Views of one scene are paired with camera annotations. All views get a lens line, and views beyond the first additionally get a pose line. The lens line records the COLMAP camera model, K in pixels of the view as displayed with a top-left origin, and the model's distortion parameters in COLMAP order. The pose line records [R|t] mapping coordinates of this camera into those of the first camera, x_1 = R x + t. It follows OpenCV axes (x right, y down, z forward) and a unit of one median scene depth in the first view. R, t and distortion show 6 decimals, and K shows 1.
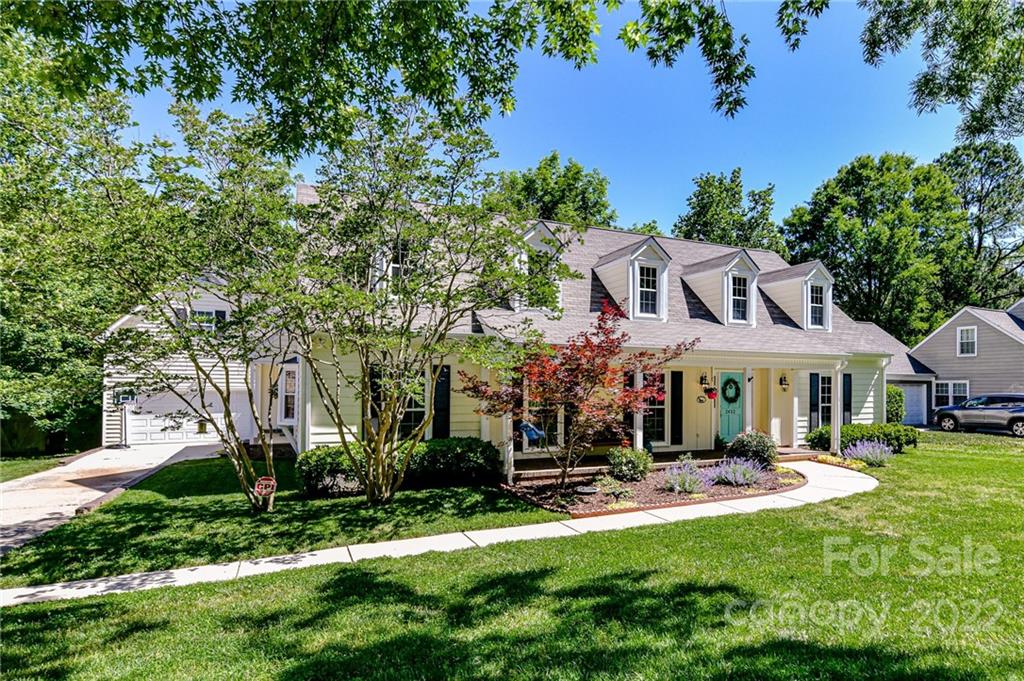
lens RADIAL K [[449.6, 0, 512.0], [0, 449.6, 340.5], [0, 0, 1]] dist [0.000240, 0.000064]
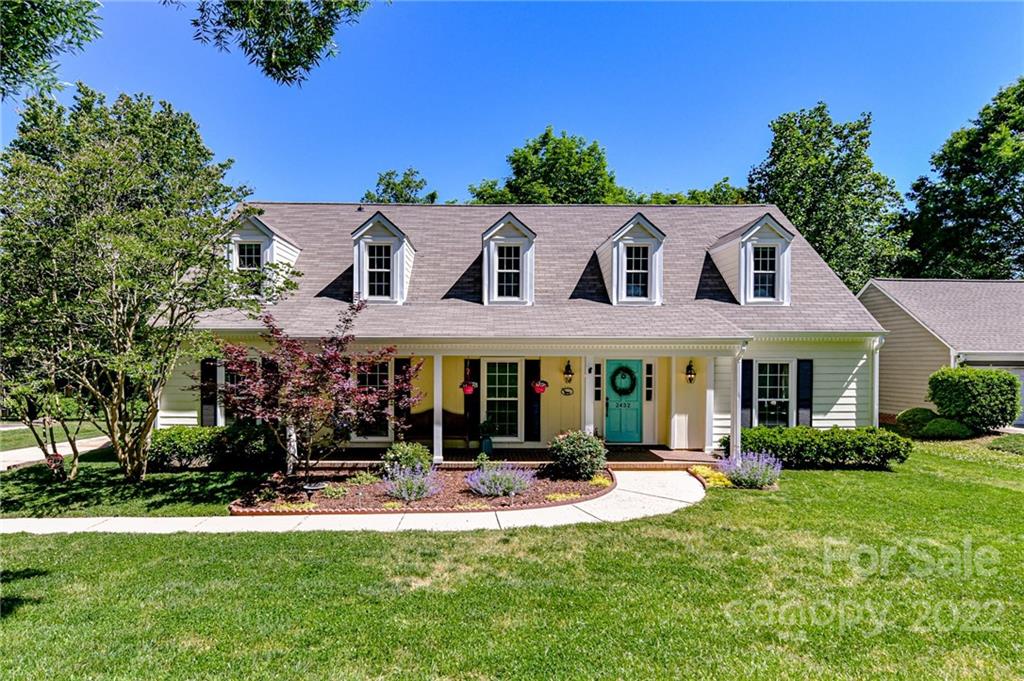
lens RADIAL K [[401.7, 0, 512.0], [0, 401.7, 340.5], [0, 0, 1]] dist [0.002046, 0.000077]
pose [[0.944394, -0.029281, -0.327510, 0.542039], [0.035232, 0.999304, 0.012252, 0.018033], [0.326923, -0.023109, 0.944768, 0.214381]]
